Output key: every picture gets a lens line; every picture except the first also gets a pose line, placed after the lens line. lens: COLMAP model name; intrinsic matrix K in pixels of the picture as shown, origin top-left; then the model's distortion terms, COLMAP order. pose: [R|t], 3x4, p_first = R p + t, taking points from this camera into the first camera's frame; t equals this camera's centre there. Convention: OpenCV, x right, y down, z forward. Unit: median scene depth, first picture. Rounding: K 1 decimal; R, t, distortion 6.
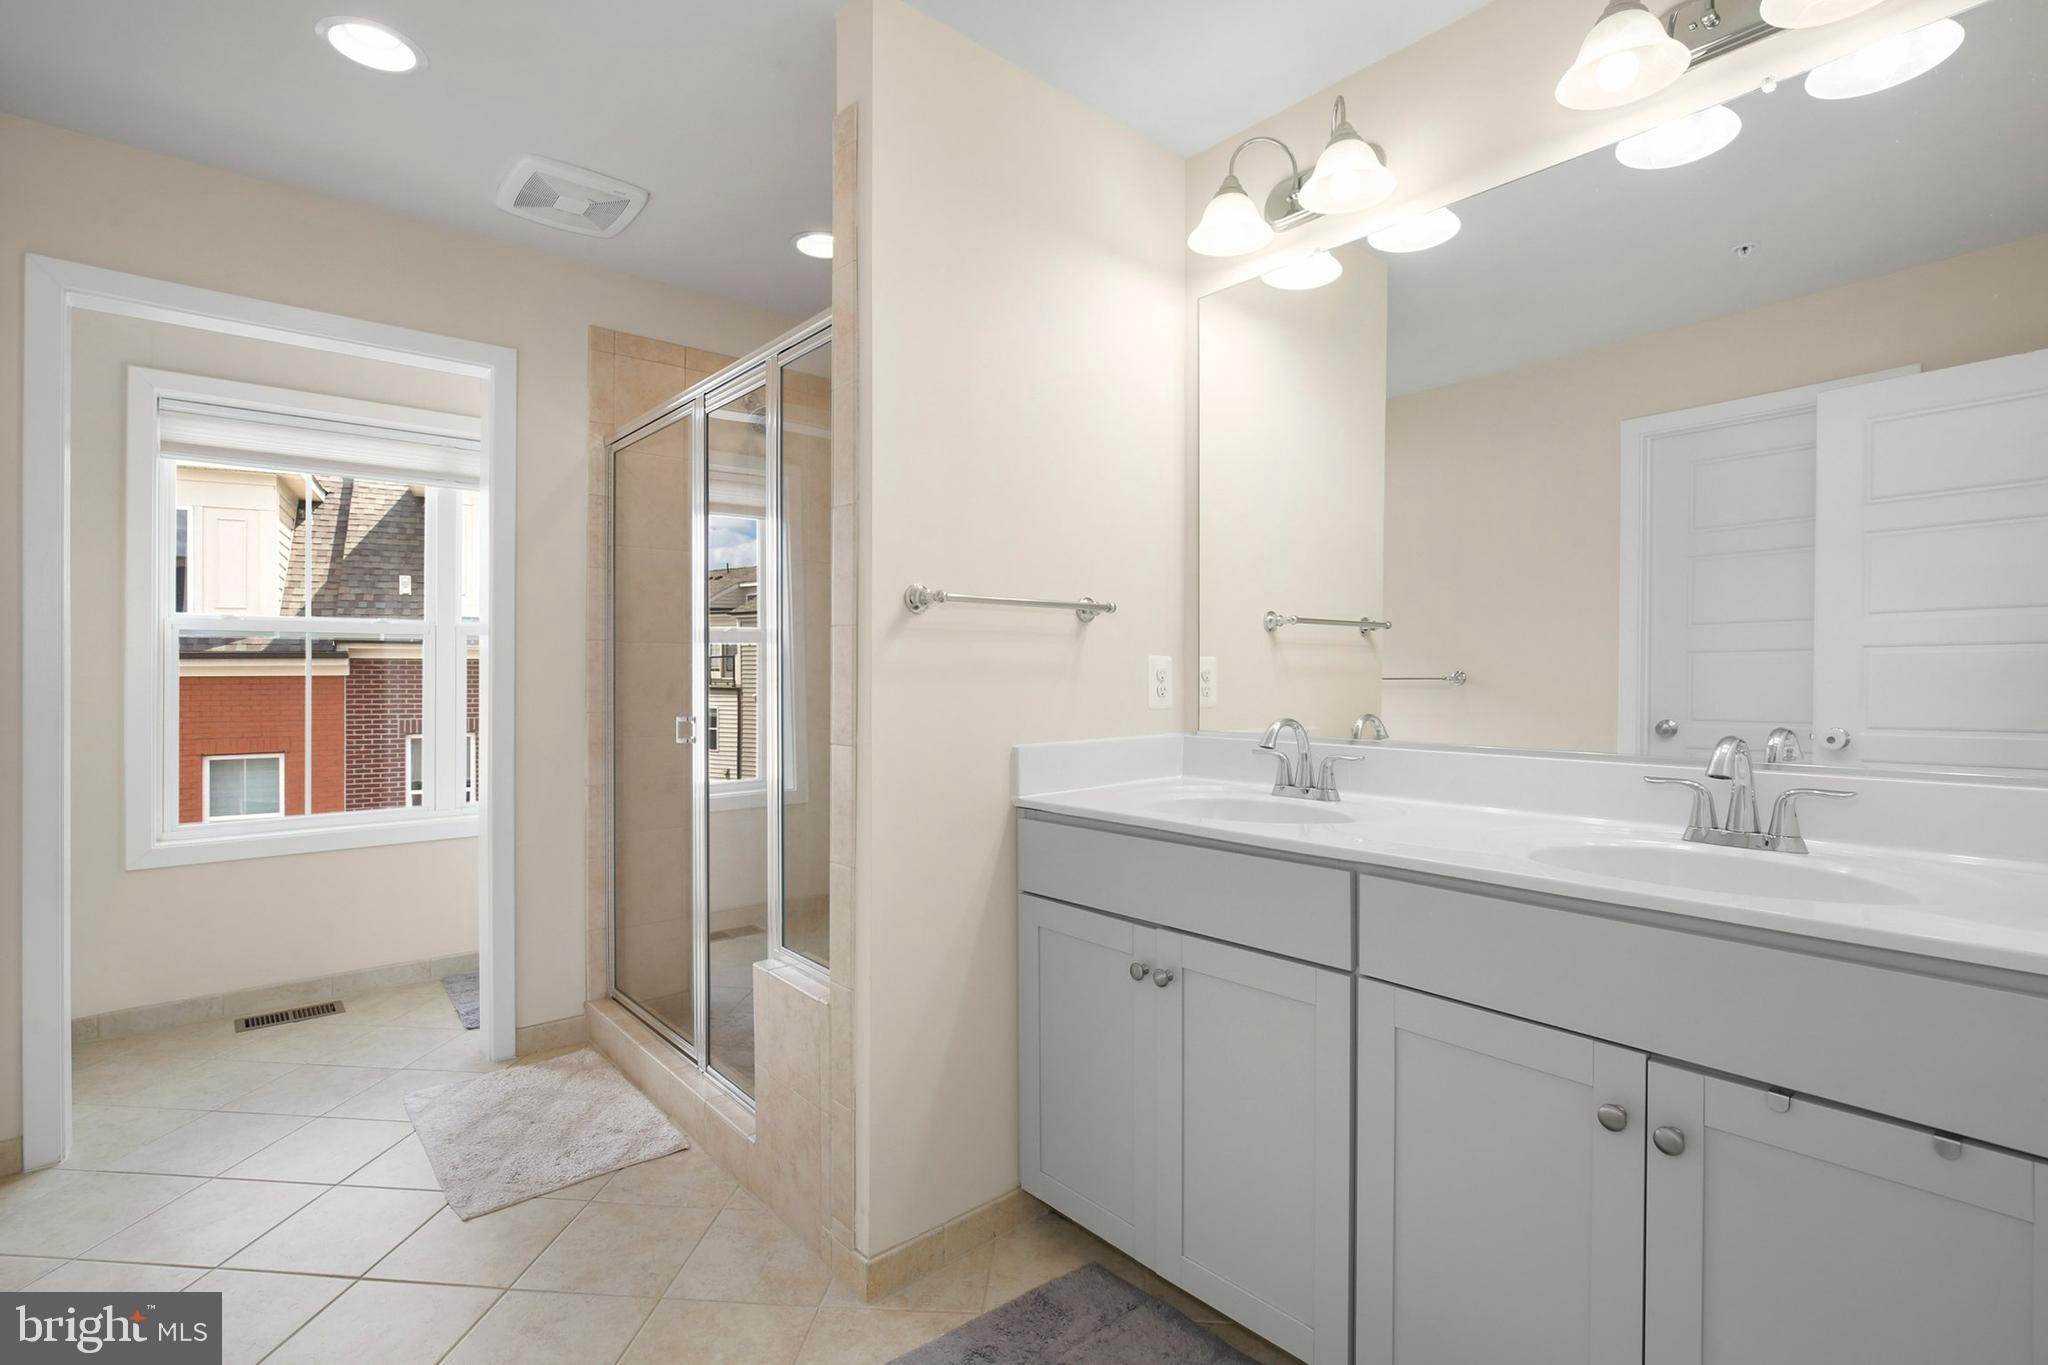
lens RADIAL K [[946.3, 0, 1016.6], [0, 946.3, 681.4], [0, 0, 1]] dist [-0.010365, 0.006656]
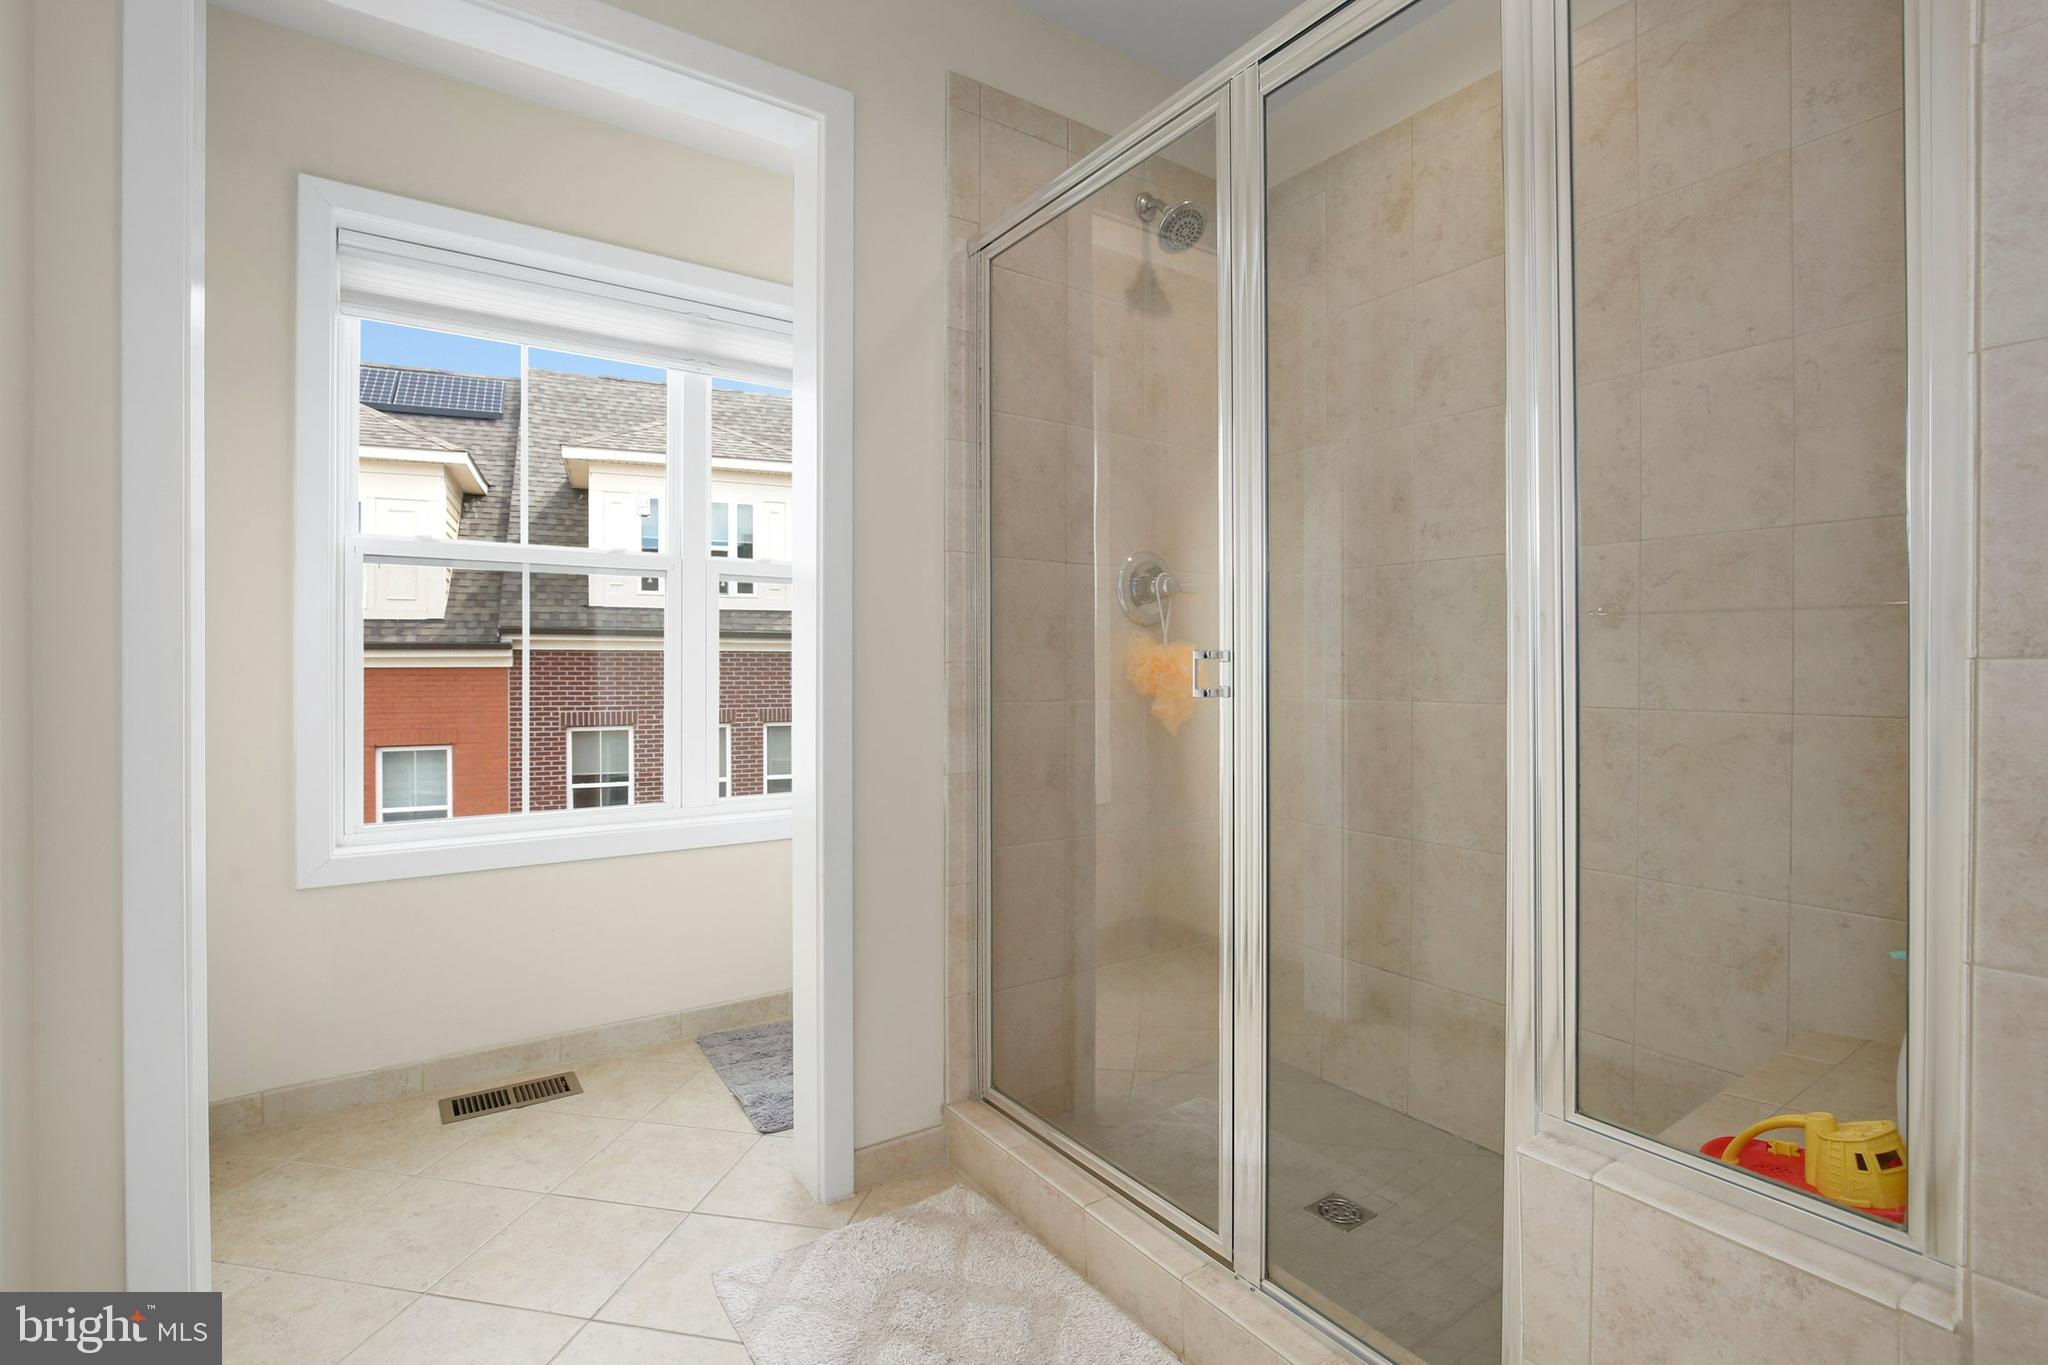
lens RADIAL K [[946.3, 0, 1038.7], [0, 946.3, 680.4], [0, 0, 1]] dist [-0.010365, 0.006656]
pose [[0.995348, -0.002573, -0.096310, -0.291792], [0.002552, 0.999997, -0.000341, 0.041090], [0.096310, 0.000093, 0.995351, 0.316371]]
